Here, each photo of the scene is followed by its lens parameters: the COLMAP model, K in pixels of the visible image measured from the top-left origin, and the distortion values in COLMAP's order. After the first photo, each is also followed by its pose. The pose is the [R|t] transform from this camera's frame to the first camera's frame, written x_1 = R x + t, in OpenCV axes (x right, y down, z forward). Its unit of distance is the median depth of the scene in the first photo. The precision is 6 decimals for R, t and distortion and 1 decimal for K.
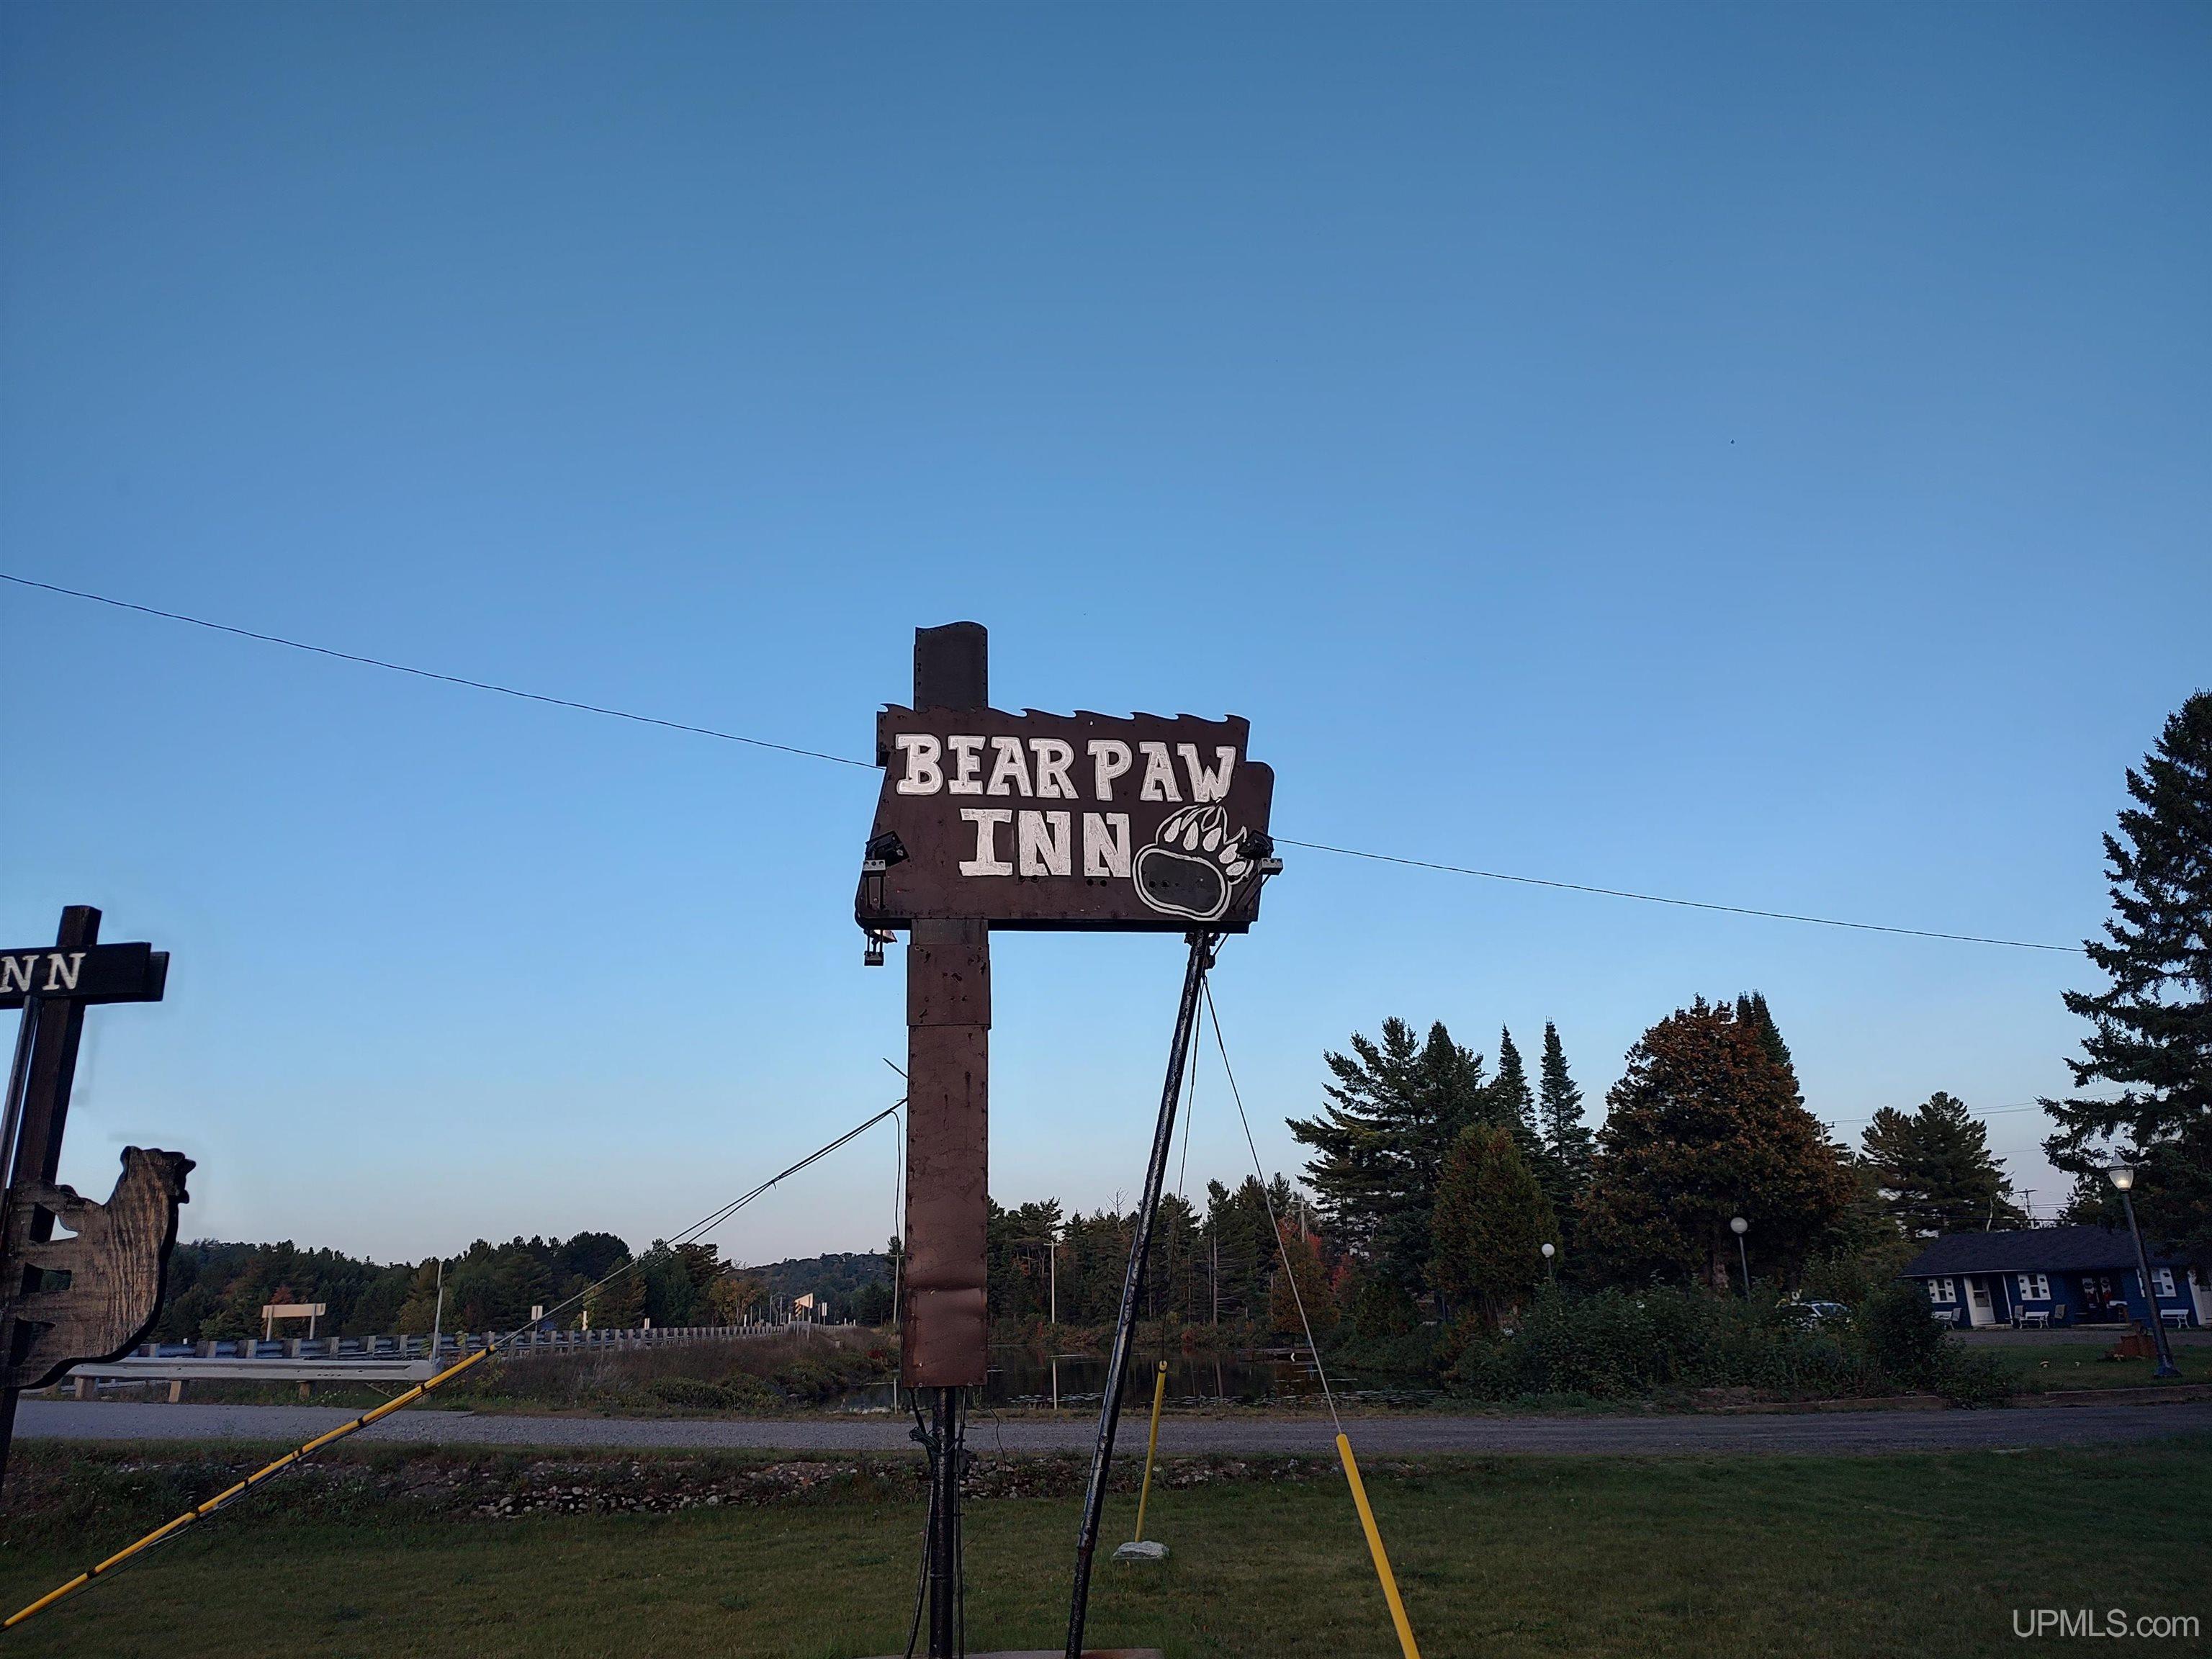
lens RADIAL K [[1602.9, 0, 1106.0], [0, 1602.9, 829.5], [0, 0, 1]] dist [0.009492, 0.006083]
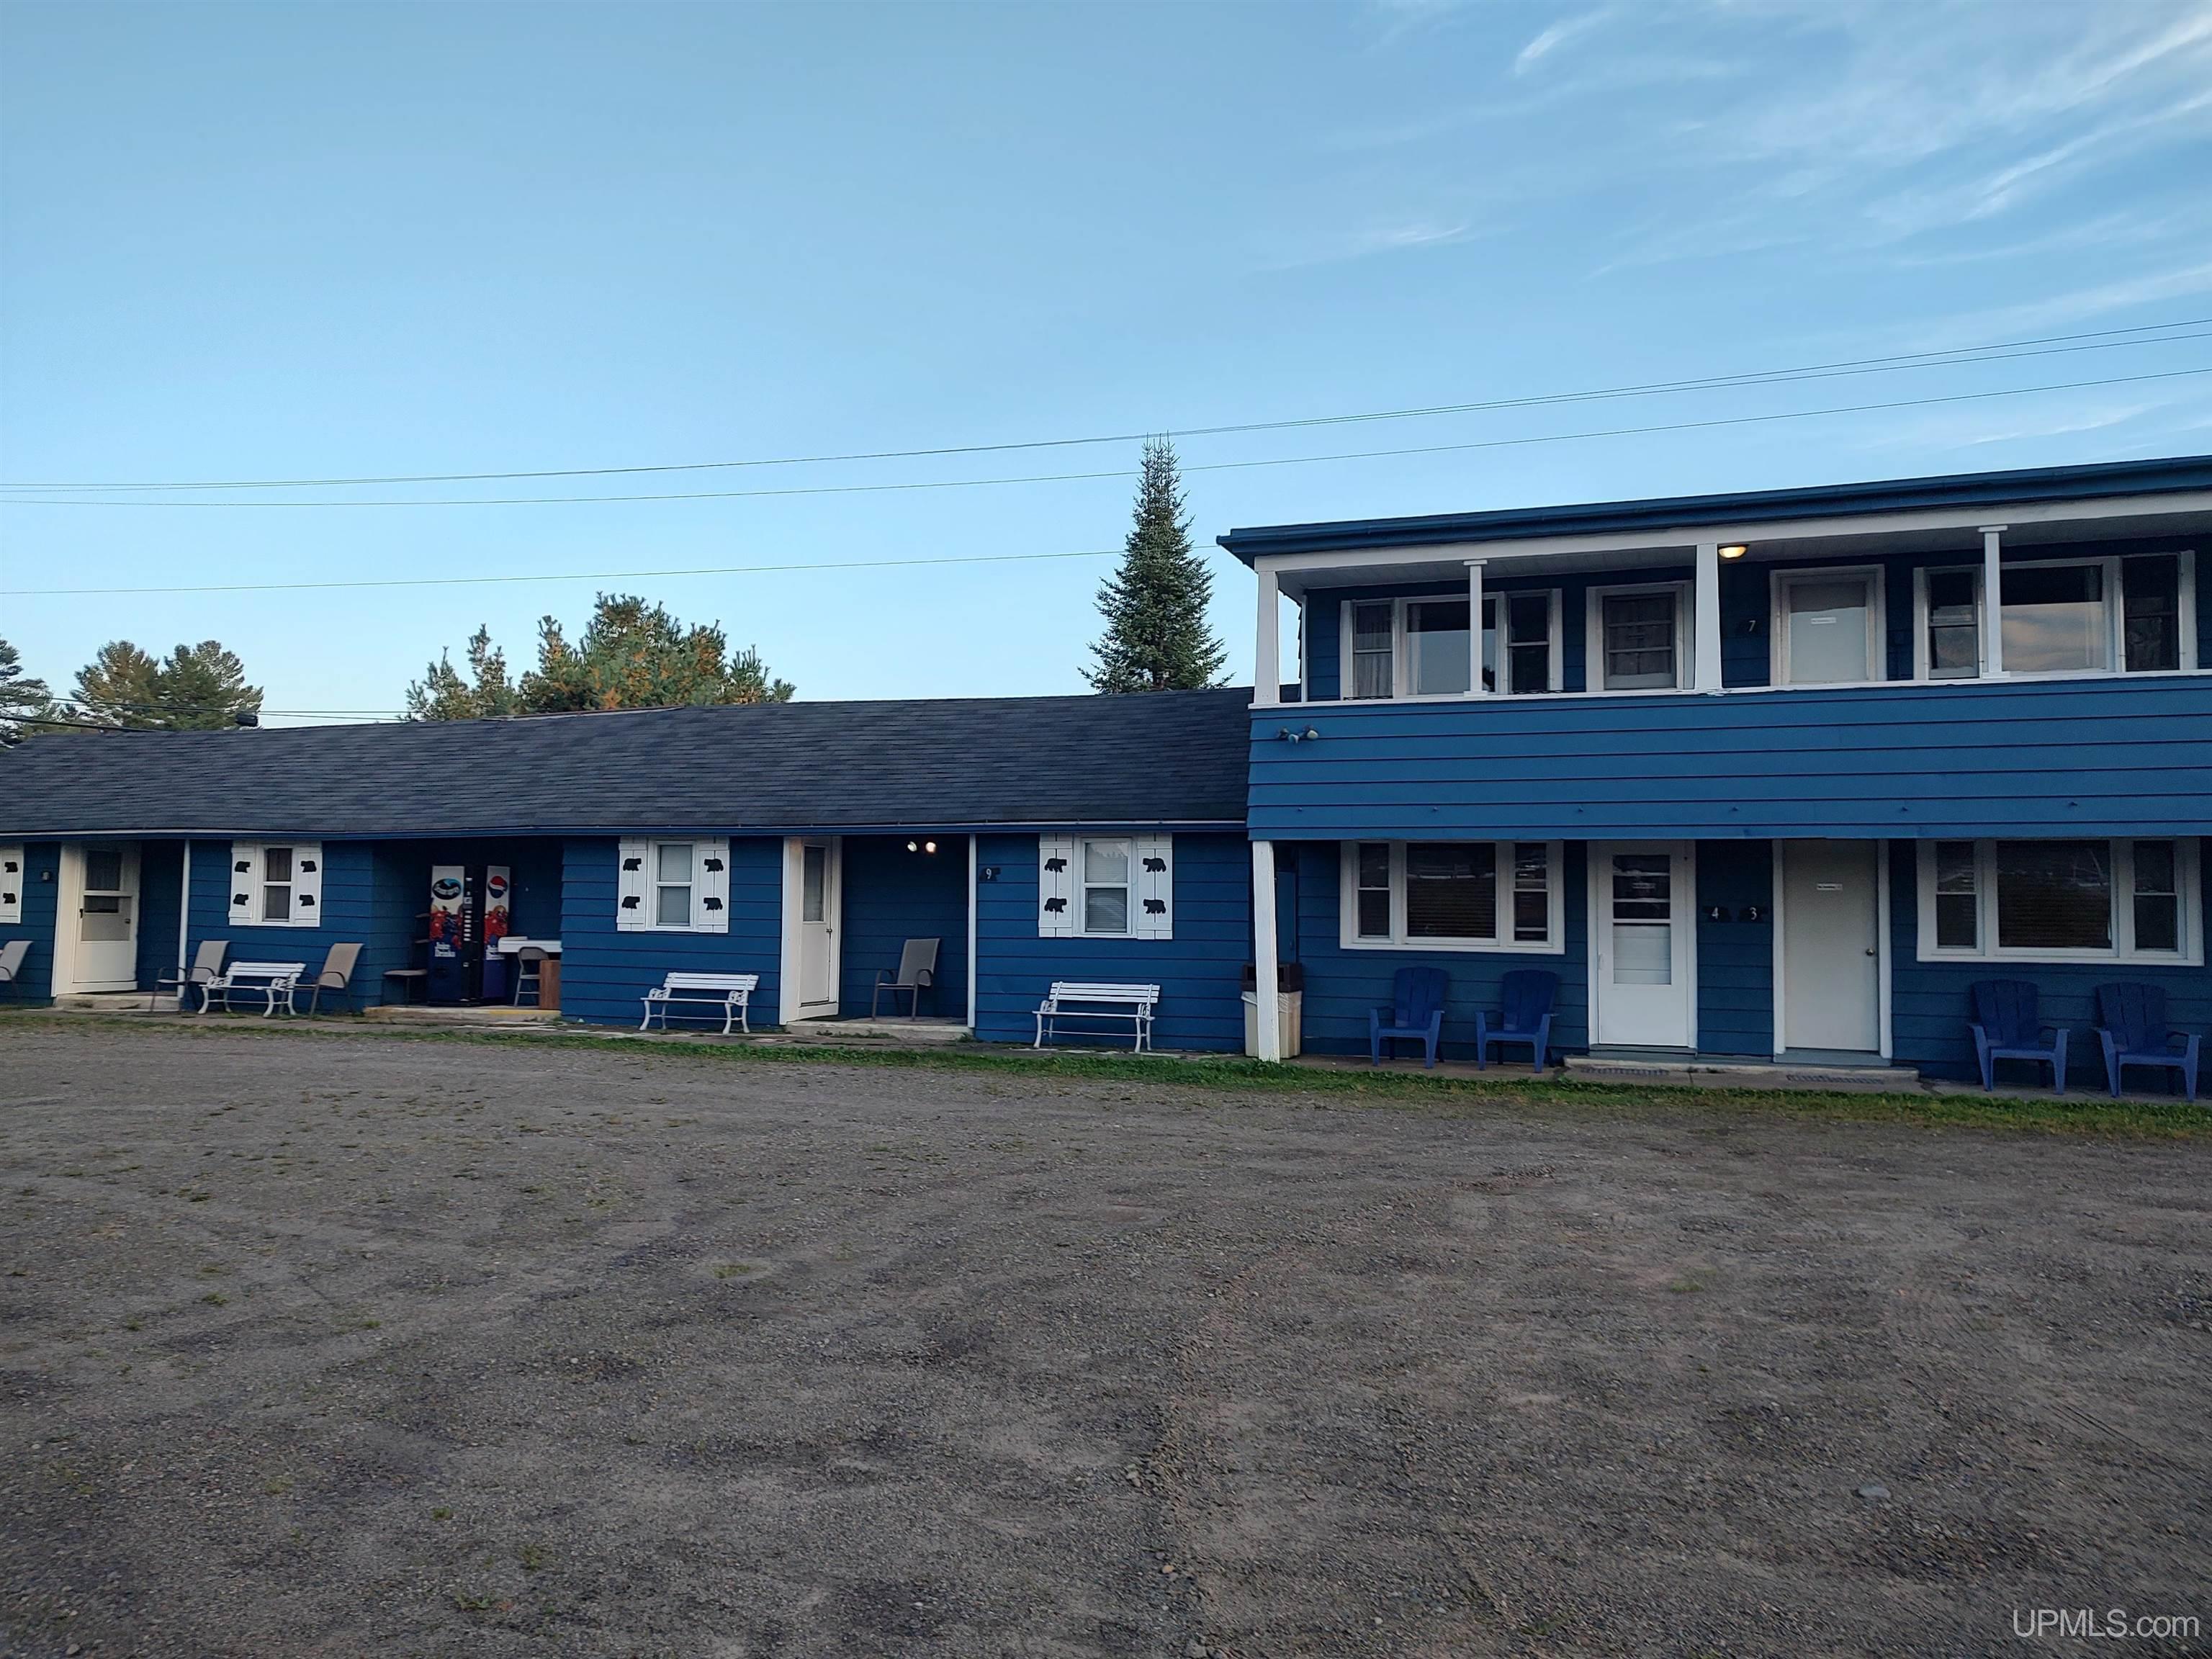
lens RADIAL K [[1602.9, 0, 1106.0], [0, 1602.9, 829.5], [0, 0, 1]] dist [0.009492, 0.006083]
pose [[0.553629, 0.089837, 0.827904, 0.391414], [-0.274956, 0.958131, 0.079898, 0.196924], [-0.786063, -0.271871, 0.555150, 0.678207]]
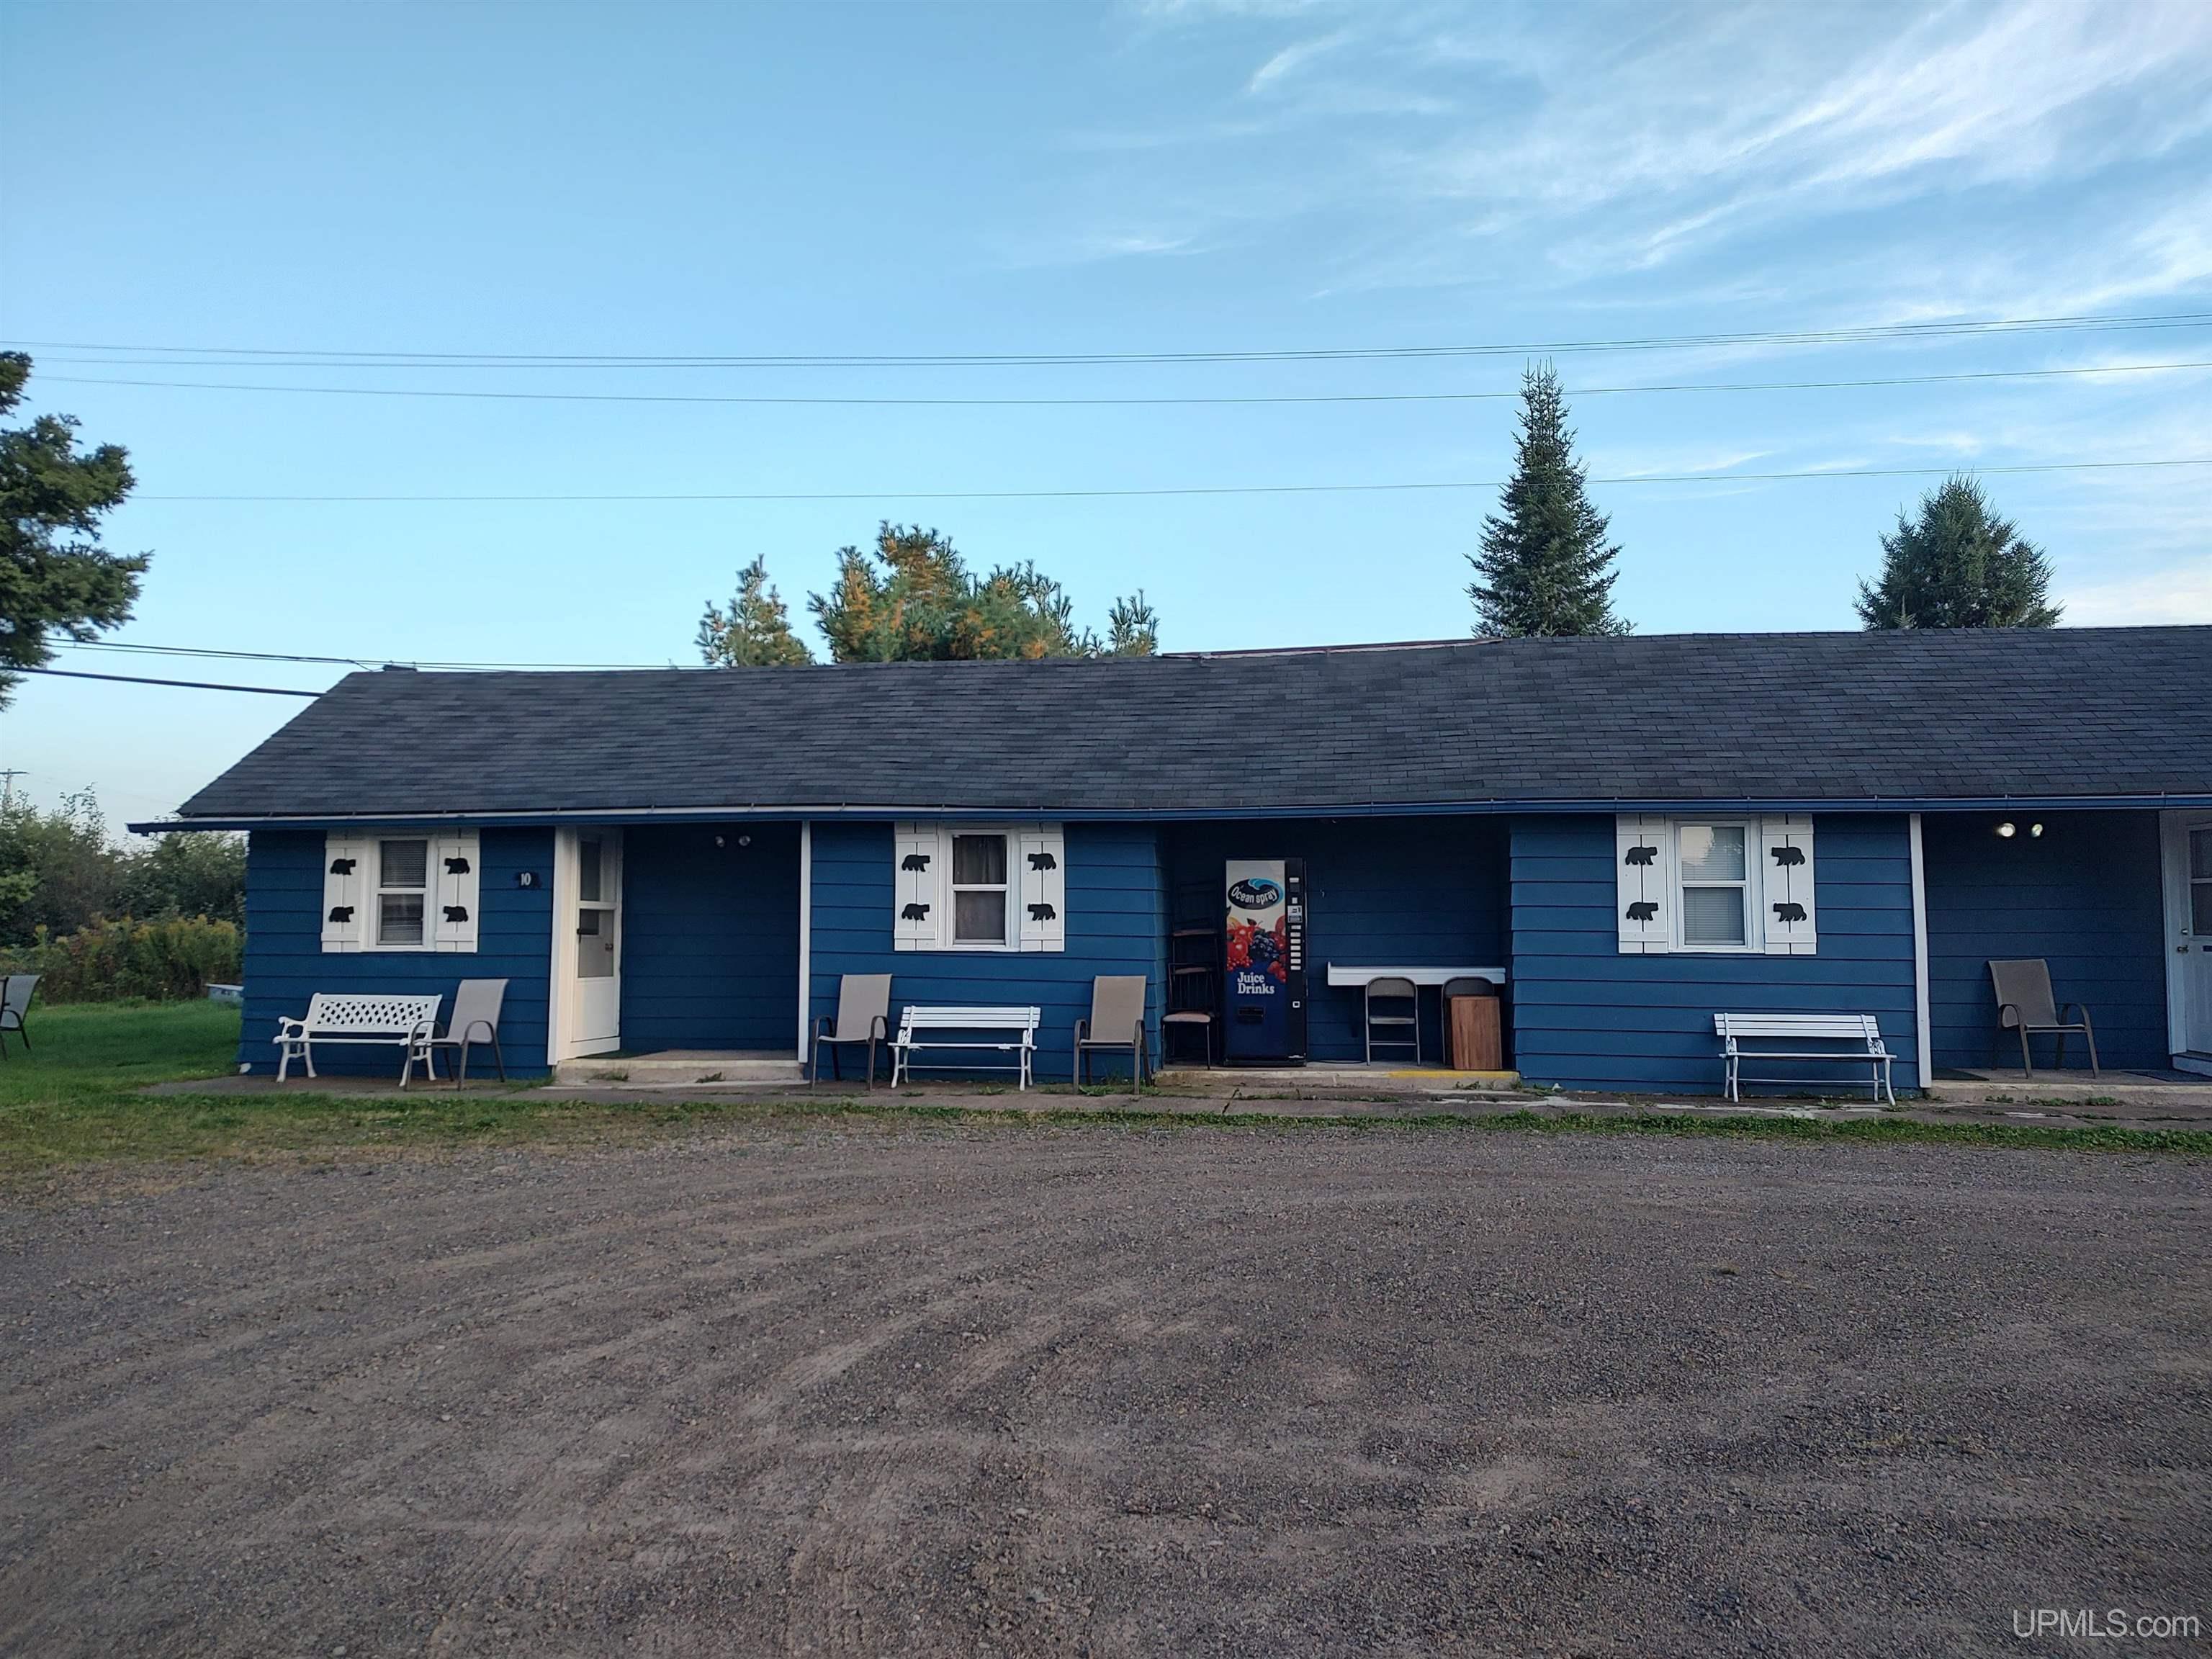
lens RADIAL K [[1602.9, 0, 1106.0], [0, 1602.9, 829.5], [0, 0, 1]] dist [0.009492, 0.006083]
pose [[0.383882, 0.092527, 0.918735, 0.377093], [-0.285027, 0.958253, 0.022588, 0.256239], [-0.878290, -0.270535, 0.394229, 0.870050]]
